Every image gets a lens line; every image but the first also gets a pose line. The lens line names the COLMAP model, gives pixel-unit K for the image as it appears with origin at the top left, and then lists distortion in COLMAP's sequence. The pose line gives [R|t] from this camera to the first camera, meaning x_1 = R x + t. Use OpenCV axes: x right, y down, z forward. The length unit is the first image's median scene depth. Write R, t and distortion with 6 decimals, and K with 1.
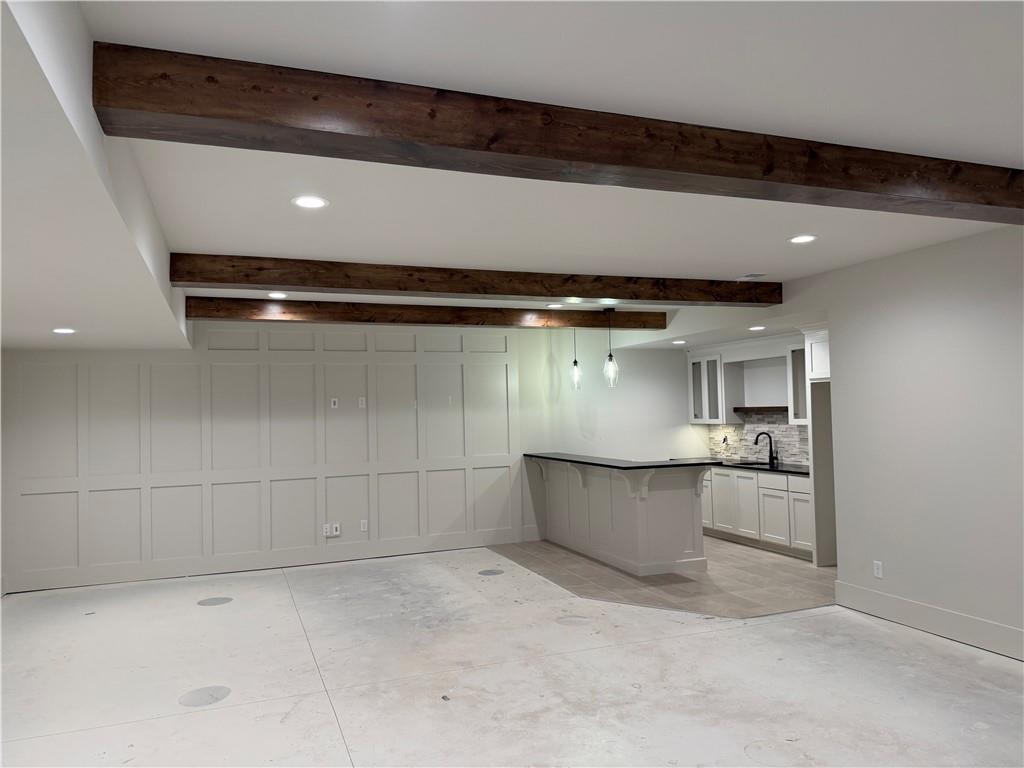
lens RADIAL K [[724.3, 0, 512.0], [0, 724.3, 384.0], [0, 0, 1]] dist [0.029890, -0.032997]
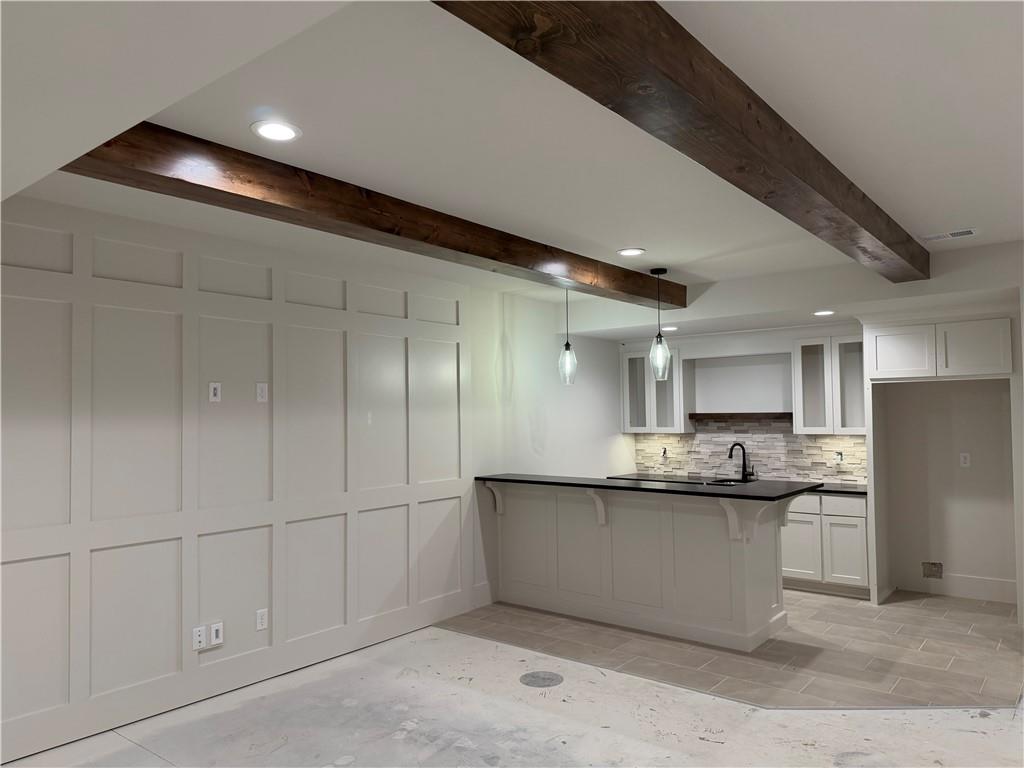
lens RADIAL K [[757.4, 0, 597.1], [0, 757.4, 384.3], [0, 0, 1]] dist [0.054459, -0.122932]
pose [[0.863480, 0.033820, 0.503248, -0.253812], [-0.028497, 0.999427, -0.018269, 0.020369], [-0.503577, 0.001434, 0.863949, 0.344382]]
